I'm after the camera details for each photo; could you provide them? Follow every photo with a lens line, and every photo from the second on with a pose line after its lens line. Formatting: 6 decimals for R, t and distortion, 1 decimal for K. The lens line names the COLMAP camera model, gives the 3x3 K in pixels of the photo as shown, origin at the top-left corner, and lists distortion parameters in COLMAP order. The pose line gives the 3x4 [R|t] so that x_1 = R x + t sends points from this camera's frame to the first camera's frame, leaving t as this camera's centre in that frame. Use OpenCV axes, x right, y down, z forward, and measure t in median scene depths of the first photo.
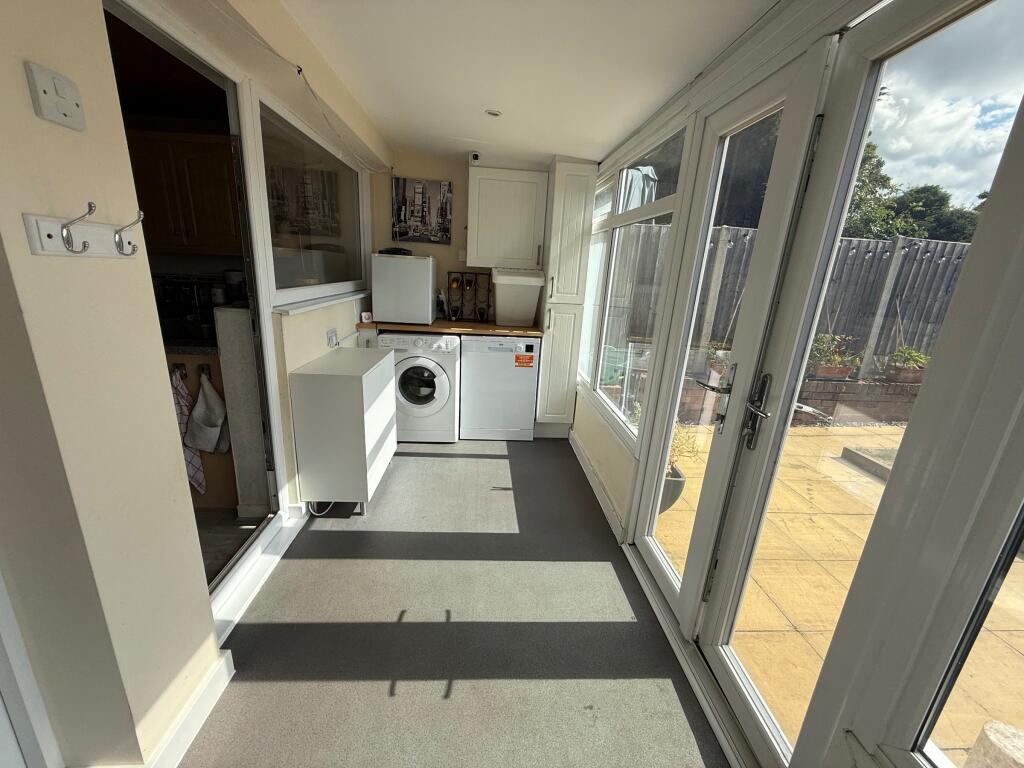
lens RADIAL K [[407.0, 0, 508.9], [0, 407.0, 384.2], [0, 0, 1]] dist [-0.000612, 0.000665]
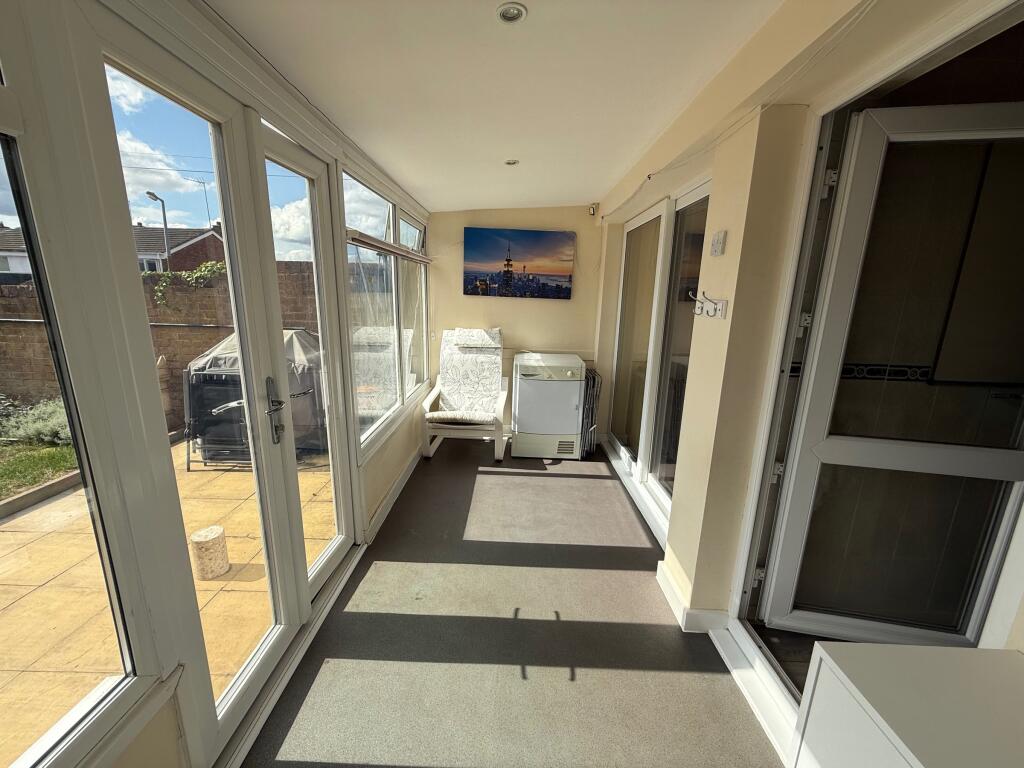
lens RADIAL K [[407.0, 0, 508.9], [0, 407.0, 384.2], [0, 0, 1]] dist [-0.000612, 0.000665]
pose [[-0.994863, -0.087406, 0.051061, -0.041400], [-0.051914, 0.873581, 0.483902, -0.187090], [-0.086902, 0.478766, -0.873631, 0.595634]]
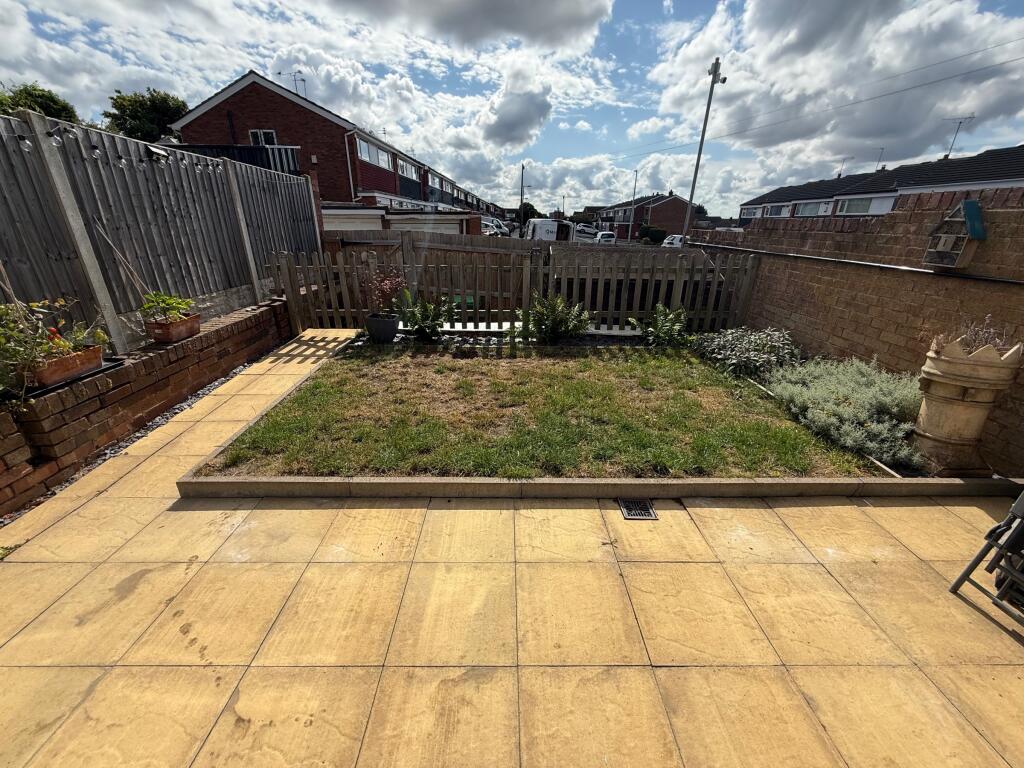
lens RADIAL K [[407.0, 0, 508.9], [0, 407.0, 384.2], [0, 0, 1]] dist [-0.000612, 0.000665]
pose [[0.052922, -0.418768, 0.906550, 0.312656], [0.268298, 0.880405, 0.391028, -0.066724], [-0.961881, 0.222532, 0.158947, 0.341540]]
